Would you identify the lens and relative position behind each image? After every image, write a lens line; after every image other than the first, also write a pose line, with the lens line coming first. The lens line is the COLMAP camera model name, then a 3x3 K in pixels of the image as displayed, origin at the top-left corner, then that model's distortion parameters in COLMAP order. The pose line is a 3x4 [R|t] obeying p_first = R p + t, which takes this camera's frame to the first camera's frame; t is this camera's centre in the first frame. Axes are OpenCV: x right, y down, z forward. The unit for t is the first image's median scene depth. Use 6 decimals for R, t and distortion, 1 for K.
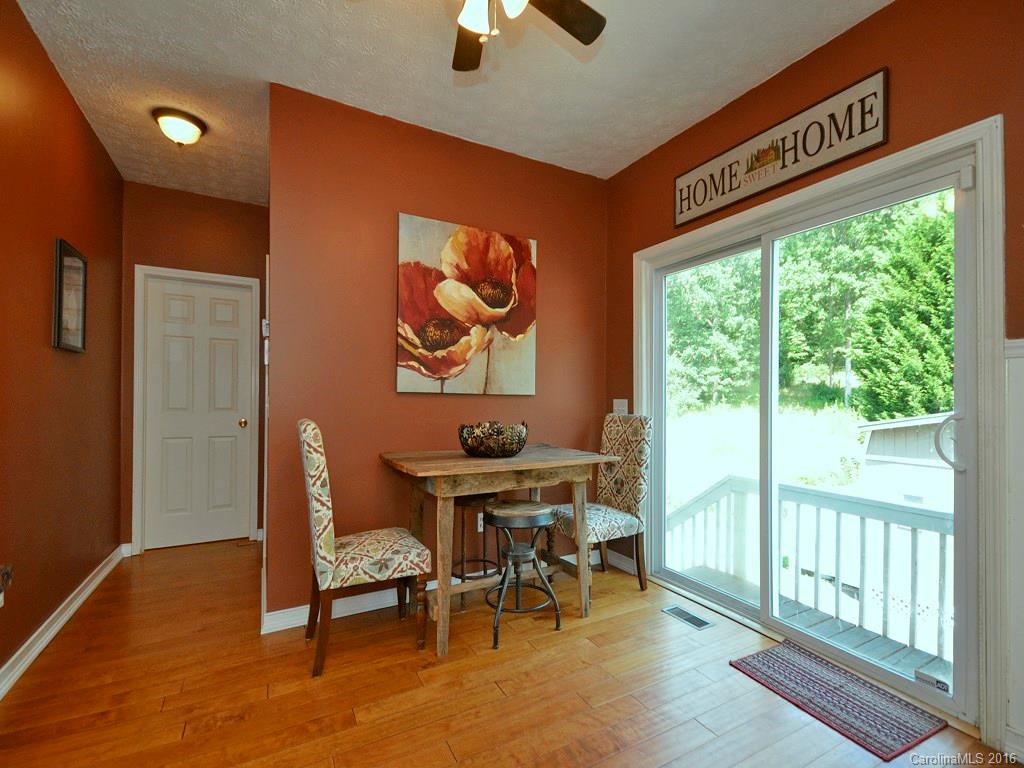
lens RADIAL K [[465.6, 0, 512.0], [0, 465.6, 384.0], [0, 0, 1]] dist [0.000496, 0.000403]
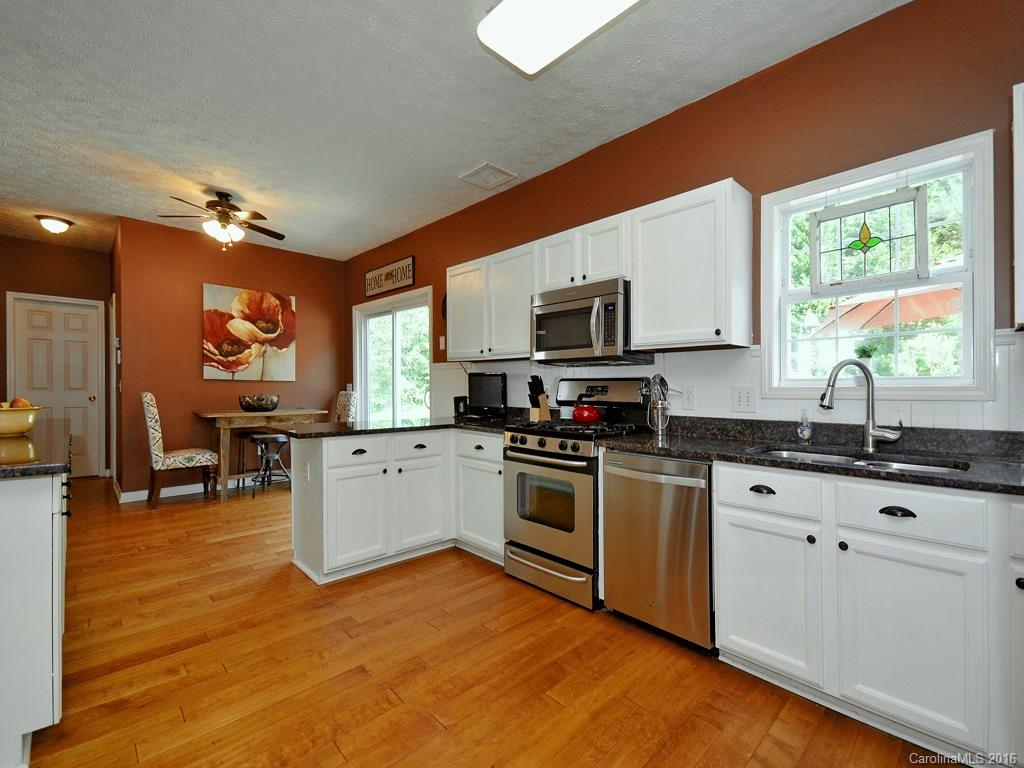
lens RADIAL K [[452.8, 0, 518.4], [0, 452.8, 388.5], [0, 0, 1]] dist [0.015749, -0.000469]
pose [[0.962422, 0.003847, 0.271532, 0.458956], [-0.013801, 0.999300, 0.034758, -0.024836], [-0.271208, -0.037199, 0.961802, -1.076428]]
